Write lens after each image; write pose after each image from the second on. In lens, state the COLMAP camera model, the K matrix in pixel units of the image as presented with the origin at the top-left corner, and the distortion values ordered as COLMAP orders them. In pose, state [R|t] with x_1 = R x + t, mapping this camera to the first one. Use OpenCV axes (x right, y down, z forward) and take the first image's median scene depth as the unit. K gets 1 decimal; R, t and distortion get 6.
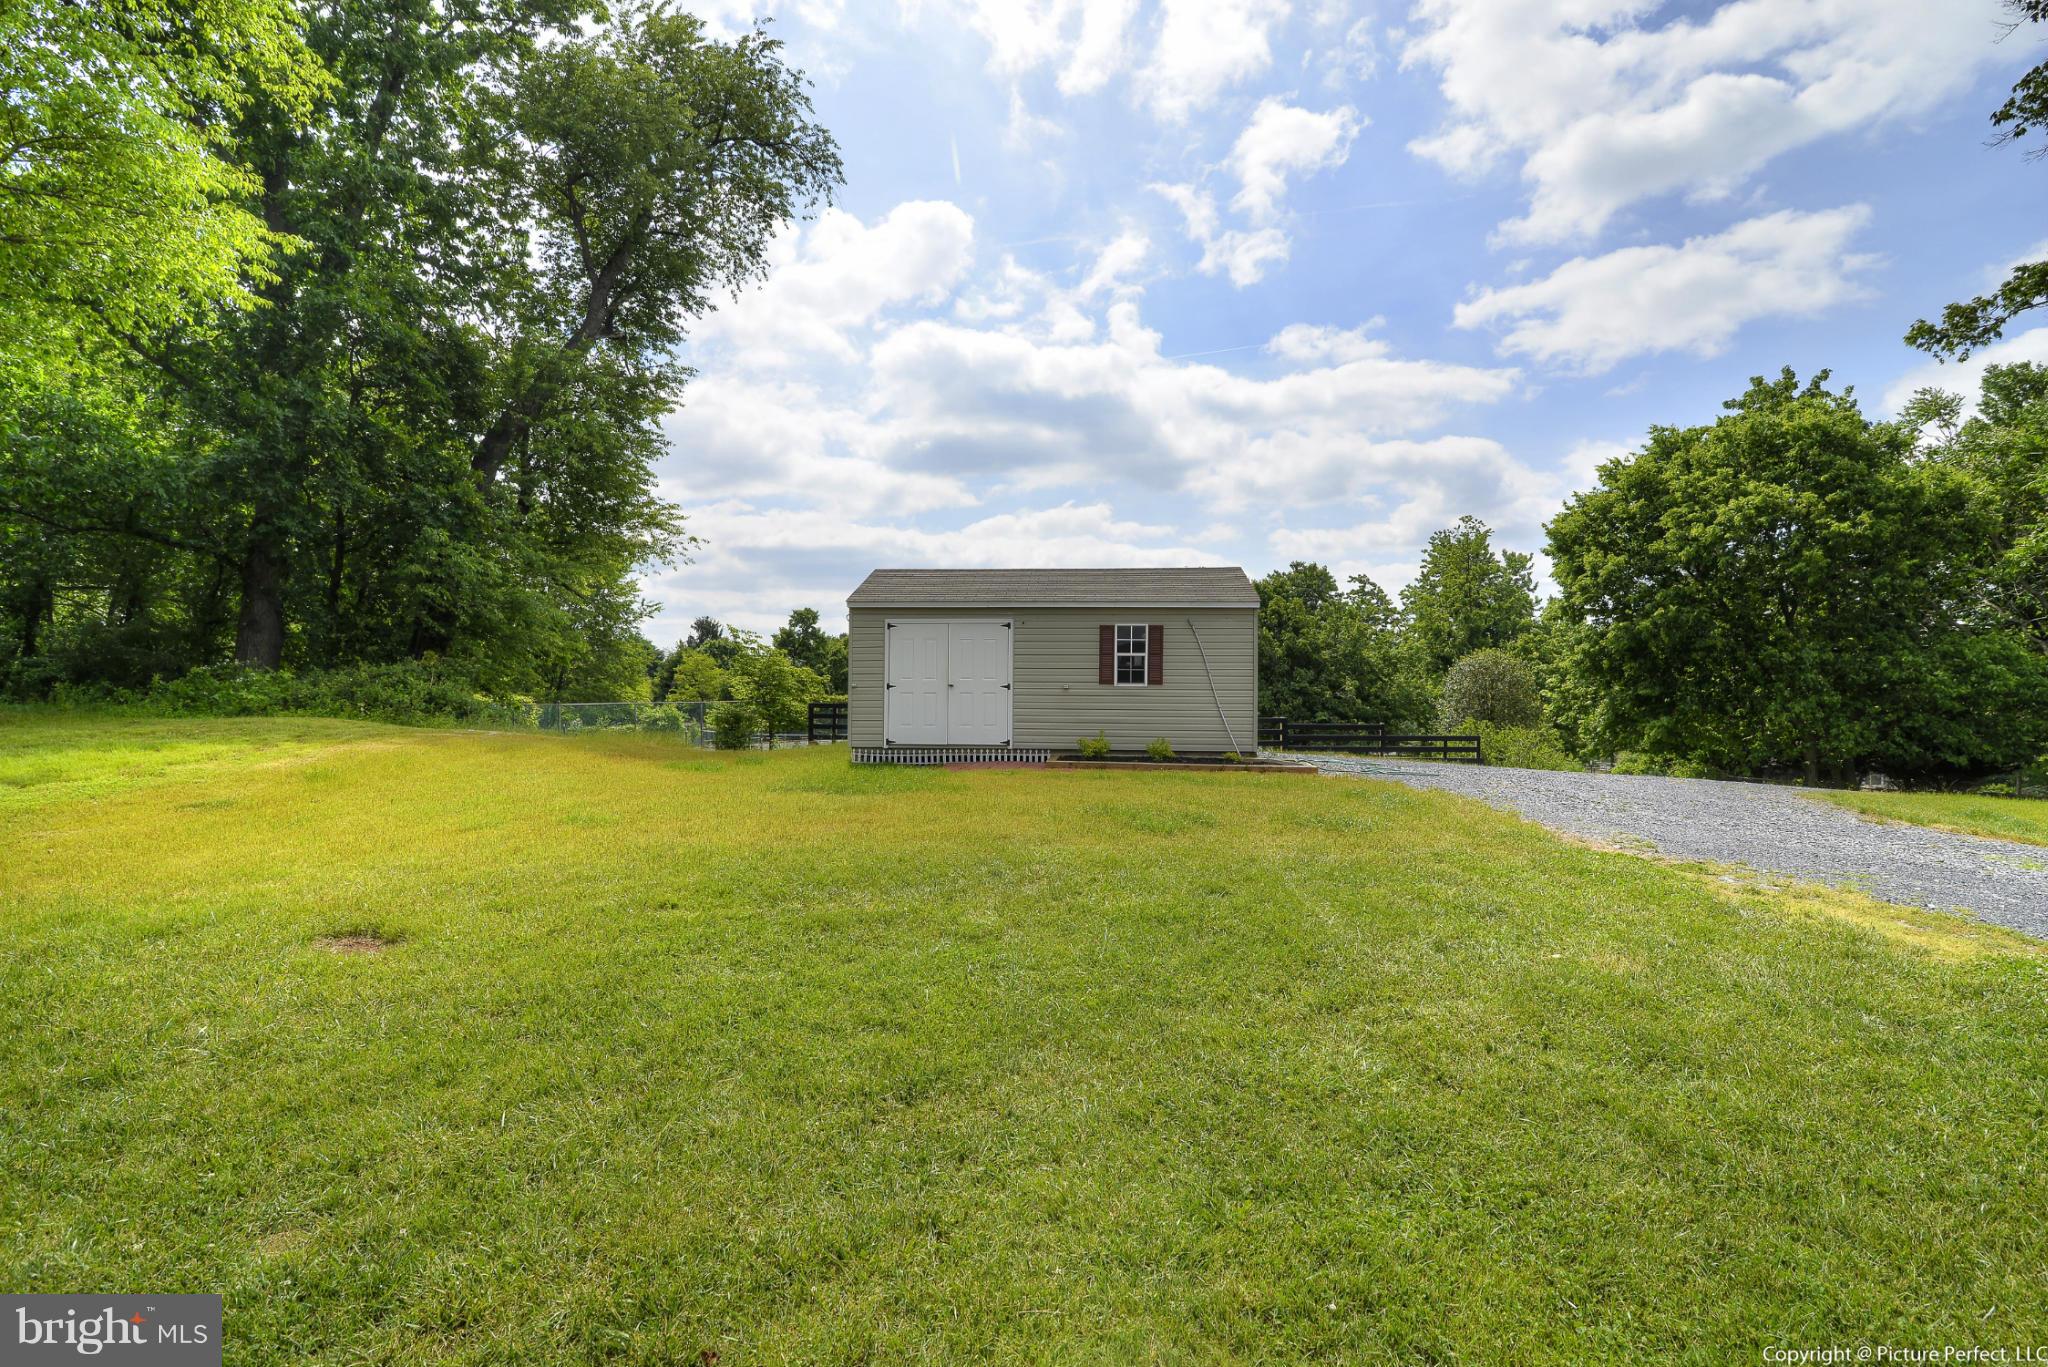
lens RADIAL K [[986.6, 0, 1024.0], [0, 986.6, 683.5], [0, 0, 1]] dist [-0.001676, -0.000055]
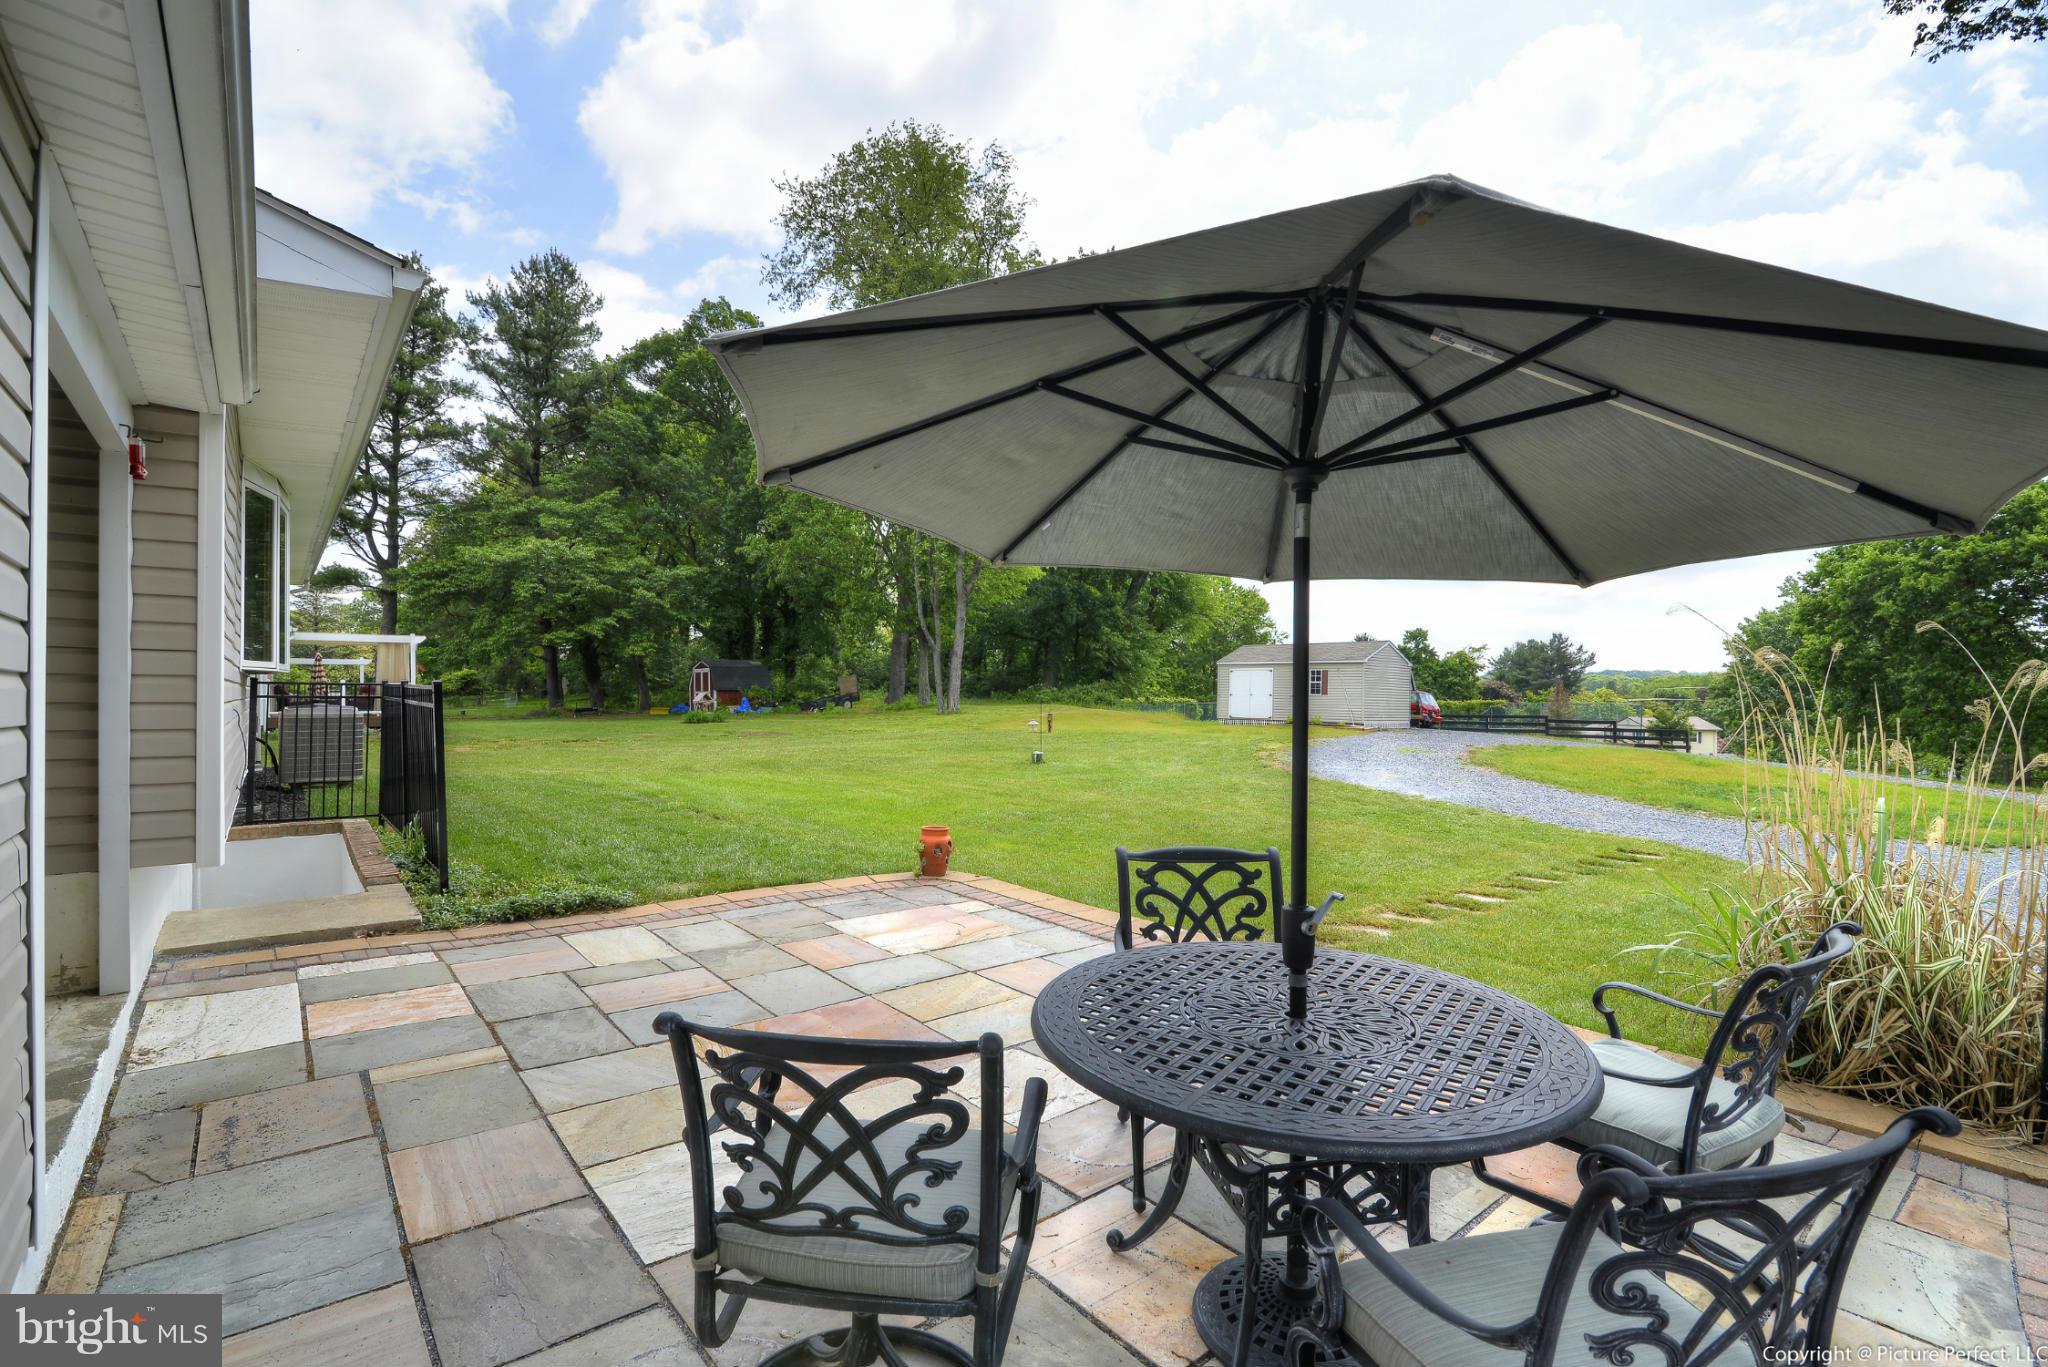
lens RADIAL K [[986.6, 0, 1024.0], [0, 986.6, 683.5], [0, 0, 1]] dist [-0.001676, -0.000055]
pose [[0.755513, -0.001331, -0.655133, 0.582116], [-0.001193, 0.999993, -0.003407, -0.008828], [0.655133, 0.003355, 0.755506, -0.666527]]
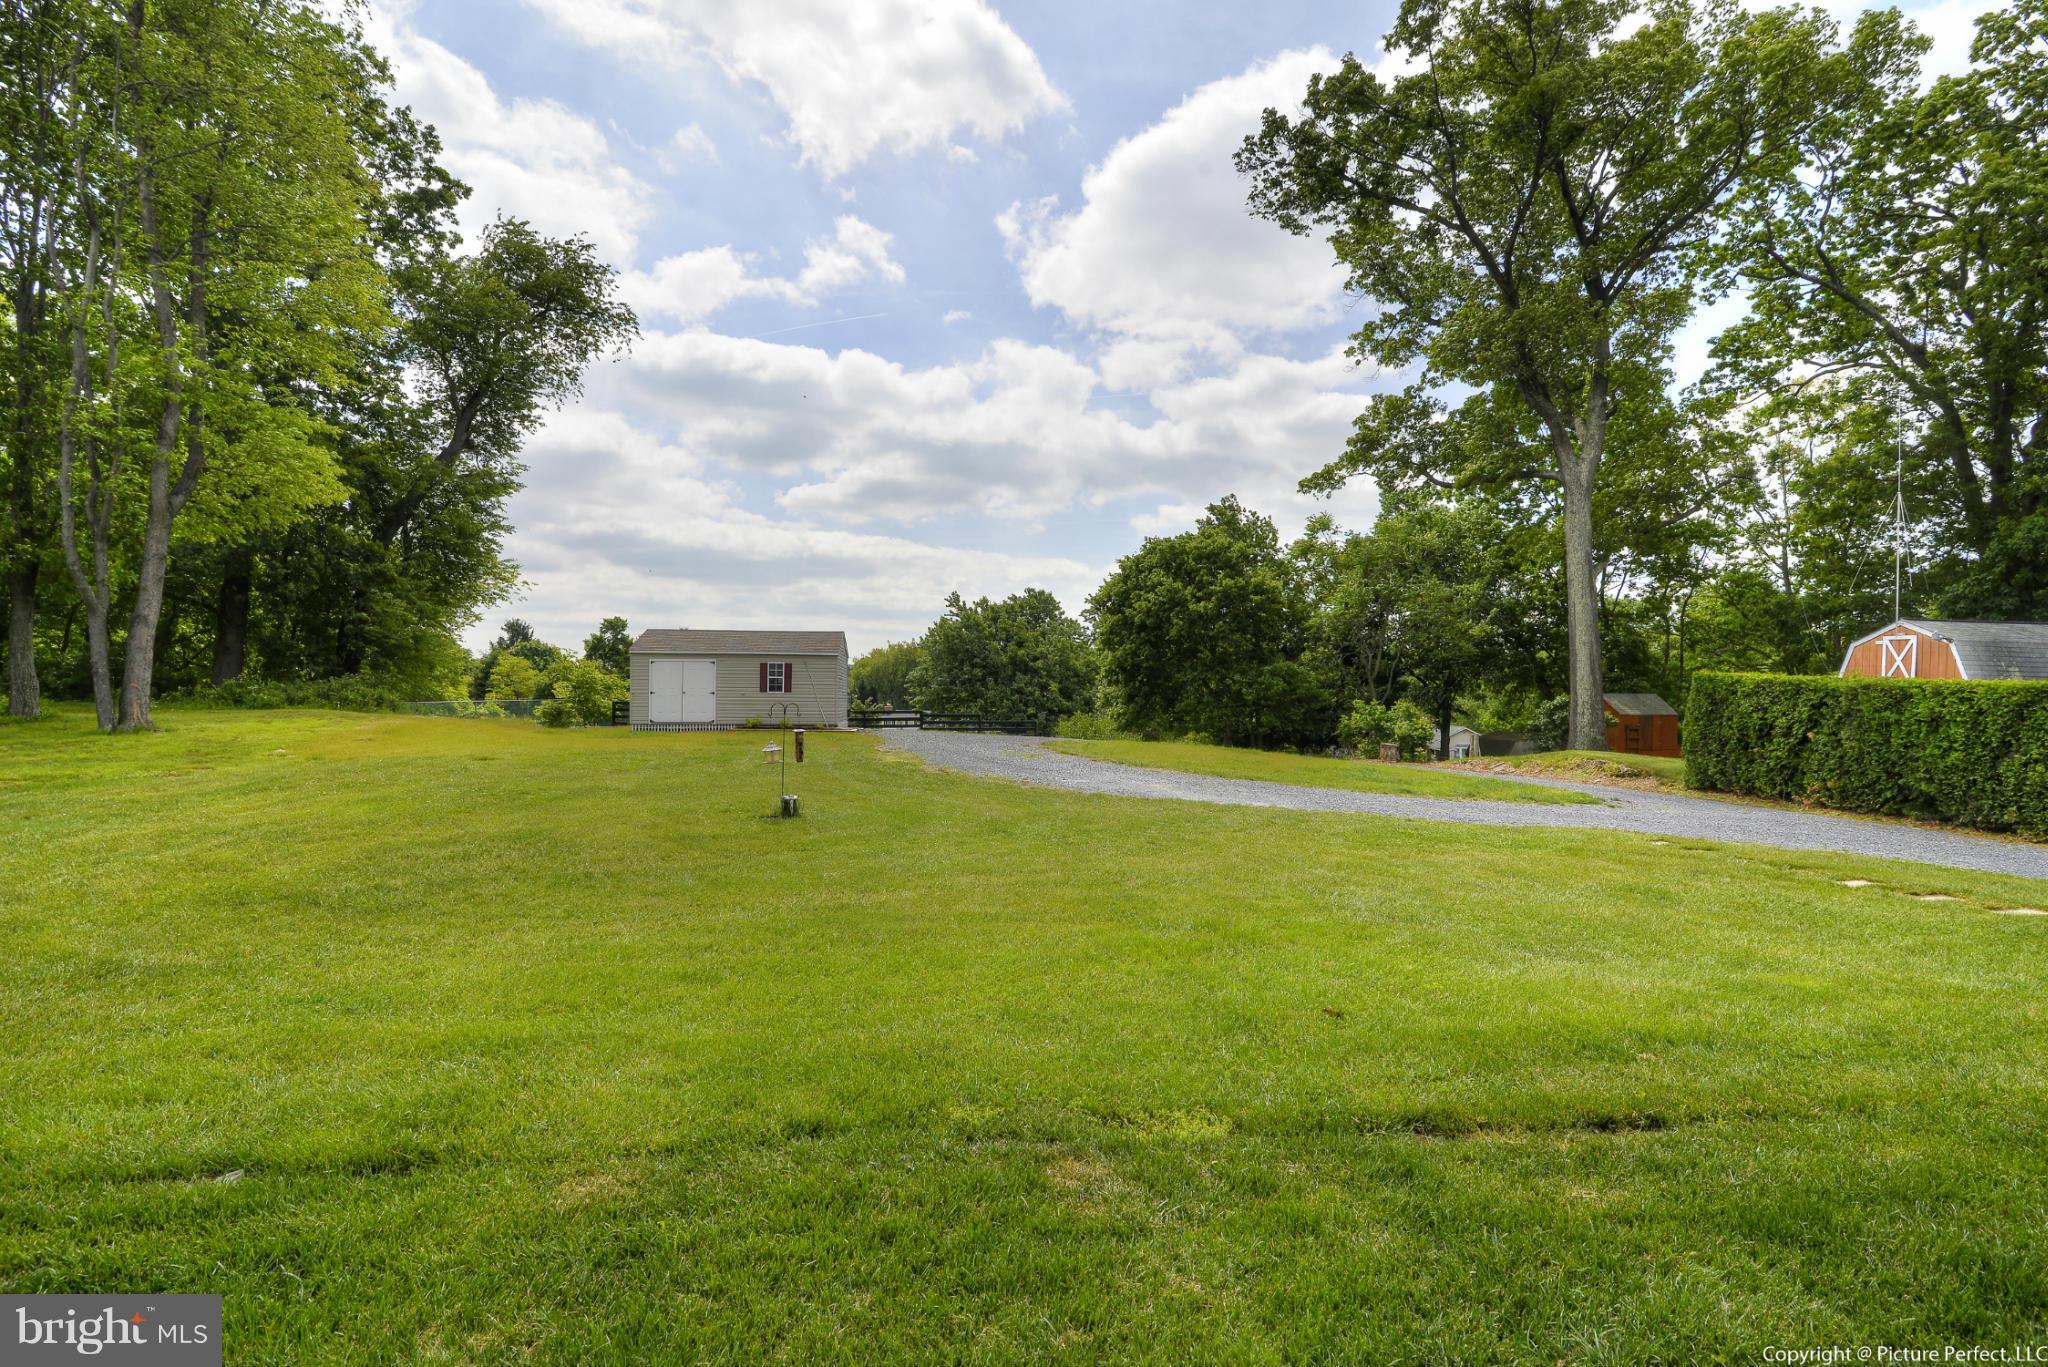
lens RADIAL K [[978.4, 0, 1036.5], [0, 978.4, 679.2], [0, 0, 1]] dist [-0.000943, -0.000095]
pose [[0.982827, 0.003193, 0.184501, 0.131388], [-0.002870, 0.999994, -0.002016, -0.011420], [-0.184506, 0.001452, 0.982830, -0.541775]]
